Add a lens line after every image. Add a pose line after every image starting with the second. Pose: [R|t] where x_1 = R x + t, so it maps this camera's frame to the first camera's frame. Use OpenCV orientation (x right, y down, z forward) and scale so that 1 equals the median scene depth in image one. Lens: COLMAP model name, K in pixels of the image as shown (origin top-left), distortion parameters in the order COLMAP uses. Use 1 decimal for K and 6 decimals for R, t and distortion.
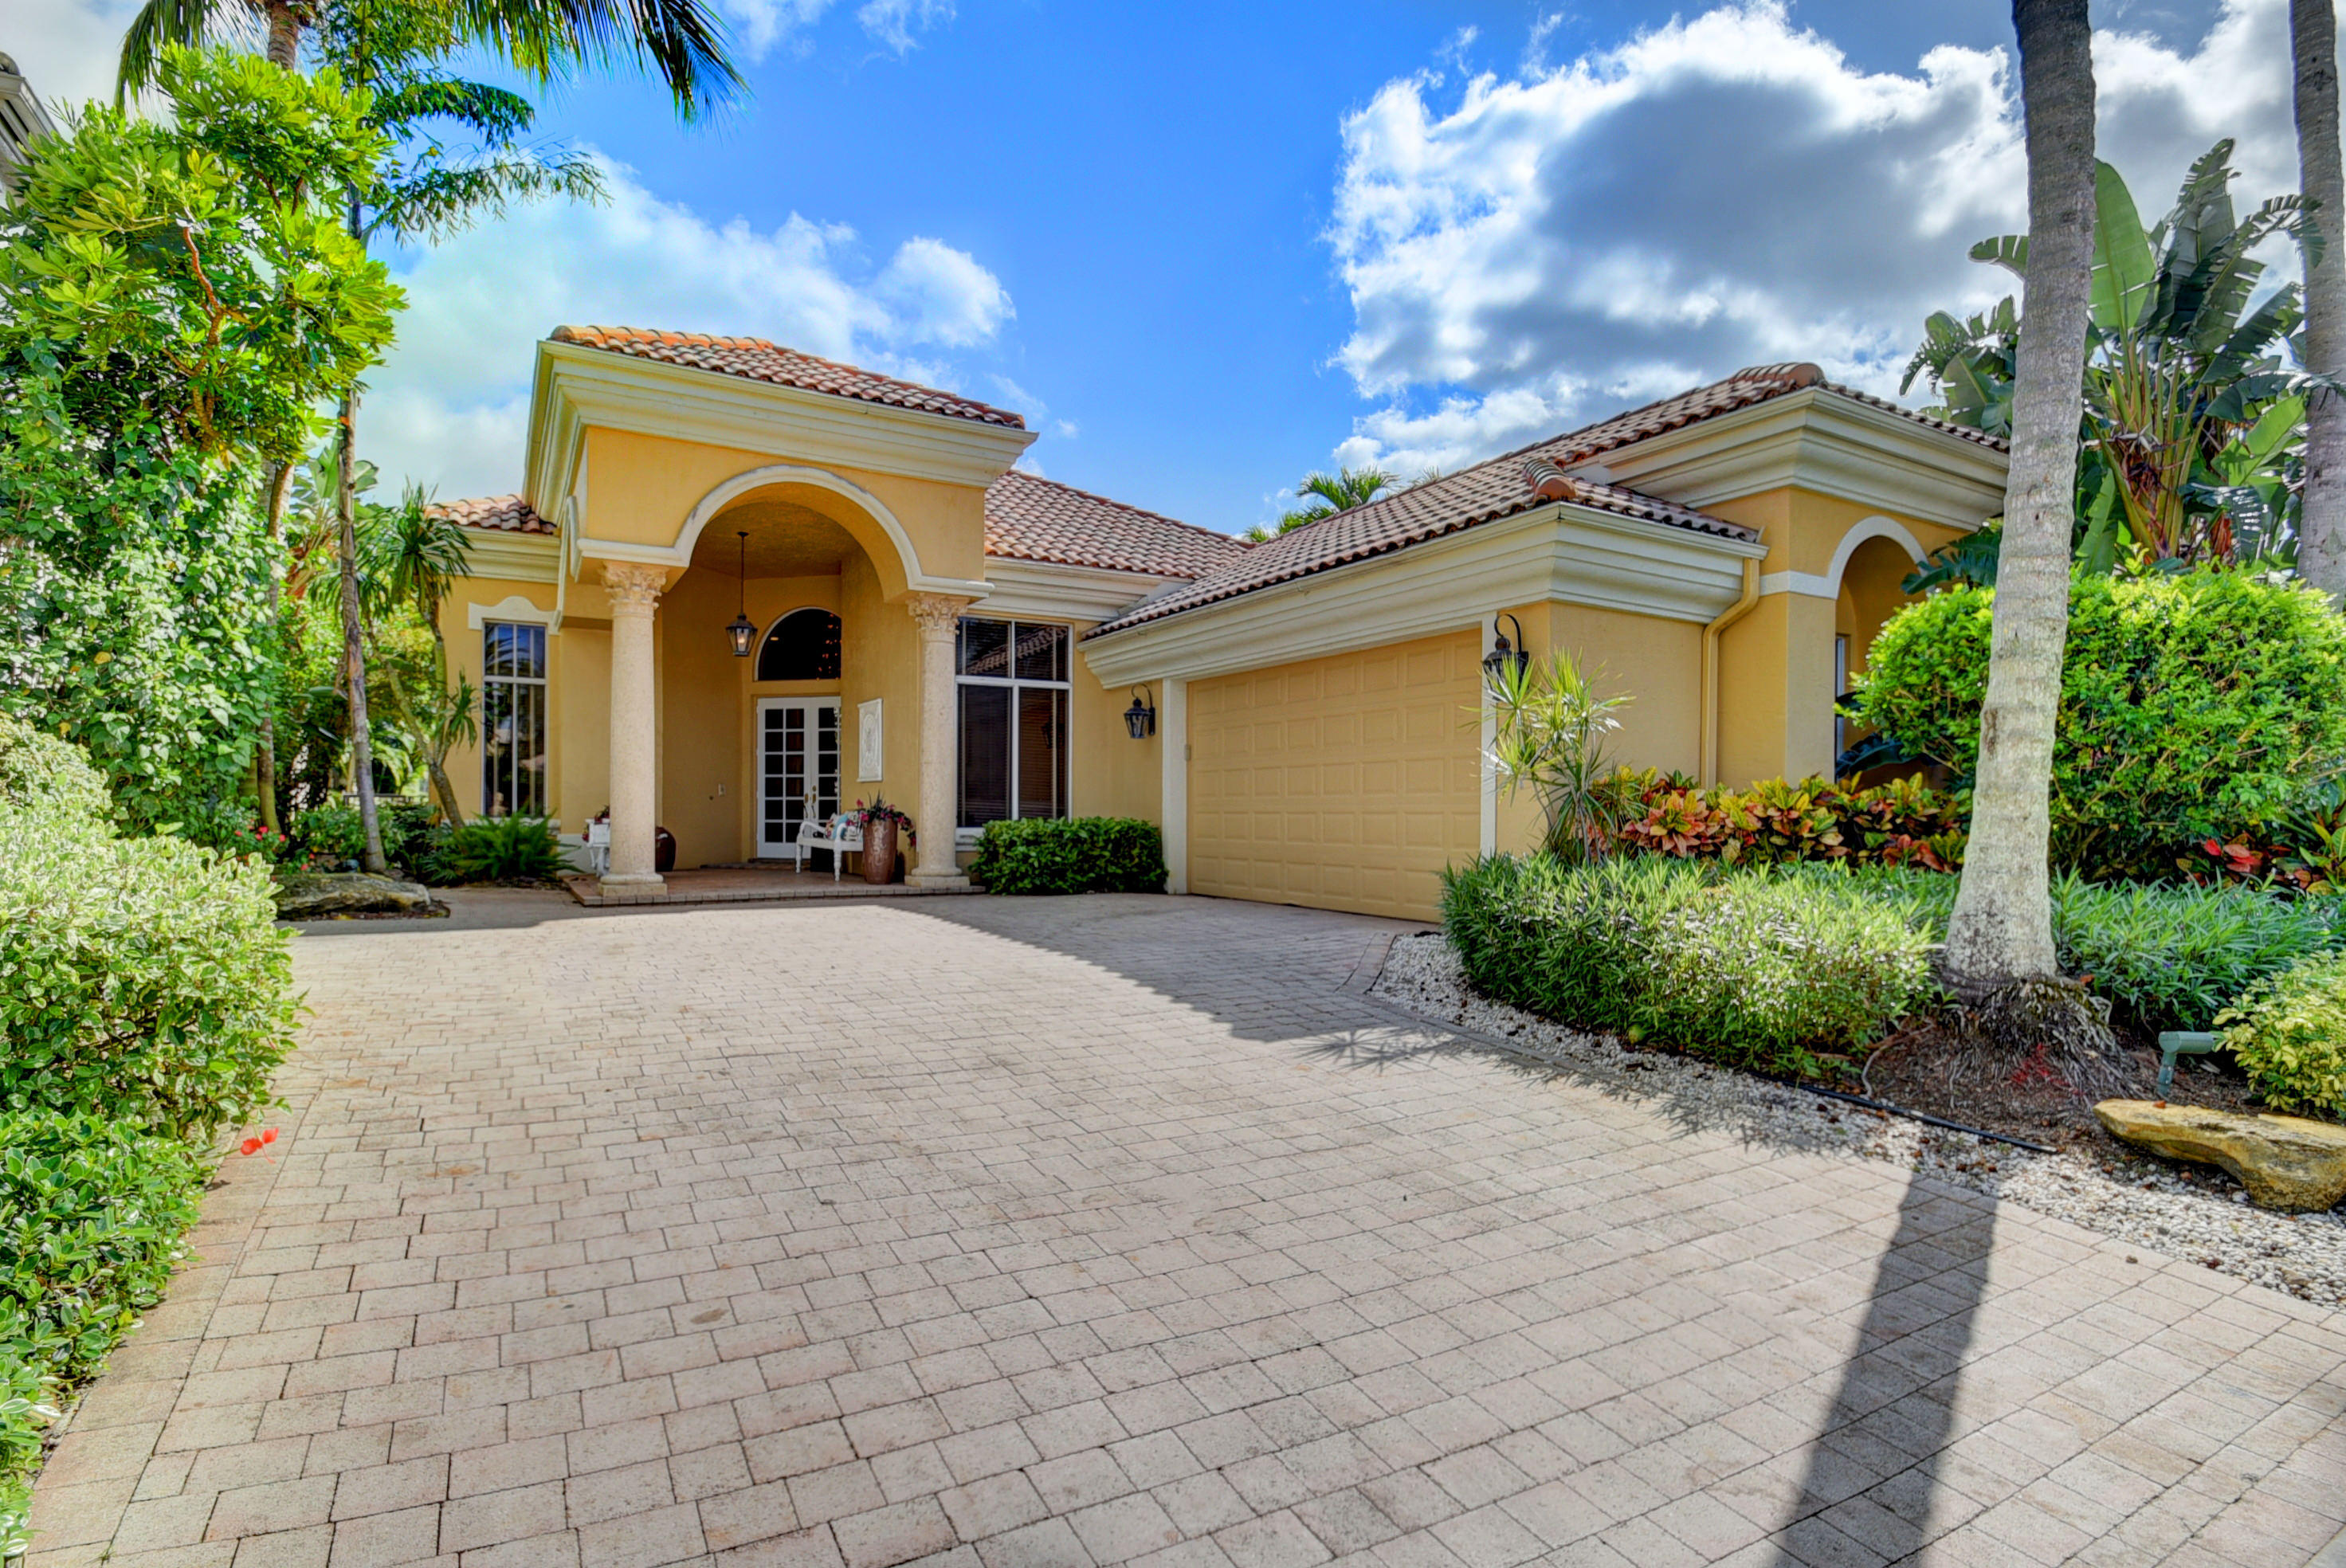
lens RADIAL K [[1158.0, 0, 1179.2], [0, 1158.0, 824.0], [0, 0, 1]] dist [-0.013318, -0.001134]
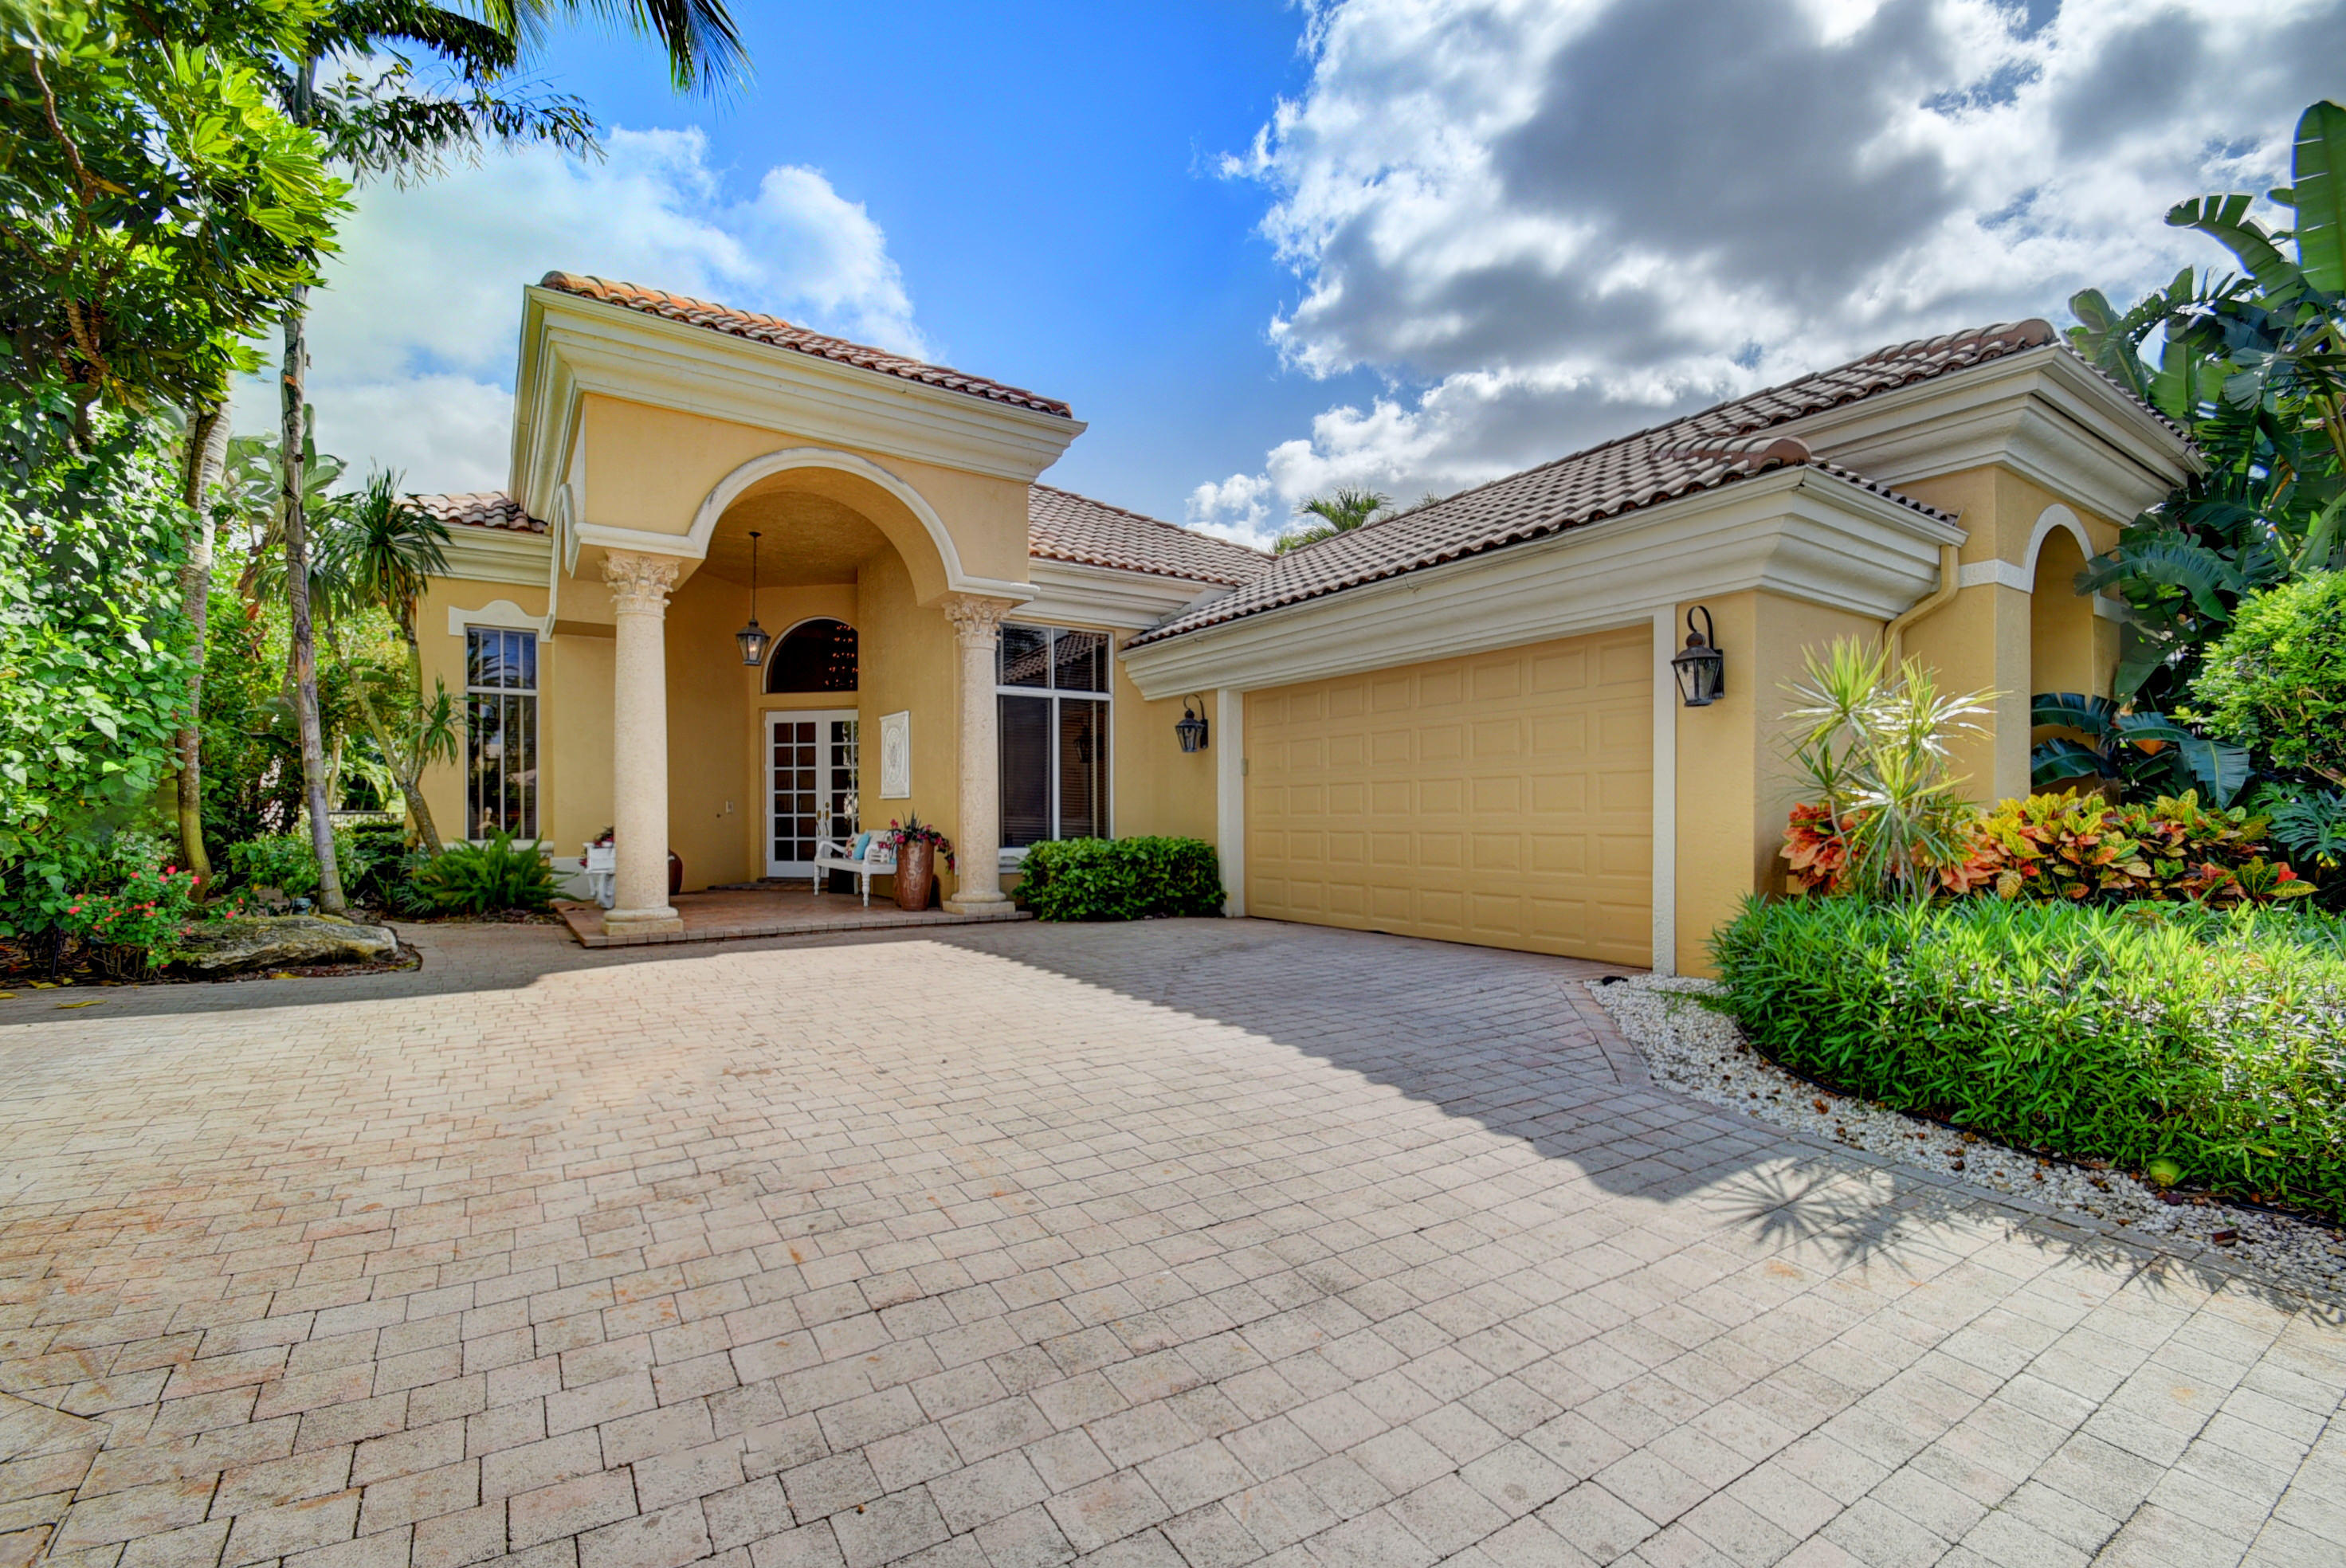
lens RADIAL K [[1027.4, 0, 1181.9], [0, 1027.4, 824.7], [0, 0, 1]] dist [0.008211, -0.013378]
pose [[0.998253, -0.007610, 0.058586, -0.095523], [0.007793, 0.999965, -0.002909, -0.012919], [-0.058562, 0.003360, 0.998278, 0.170900]]
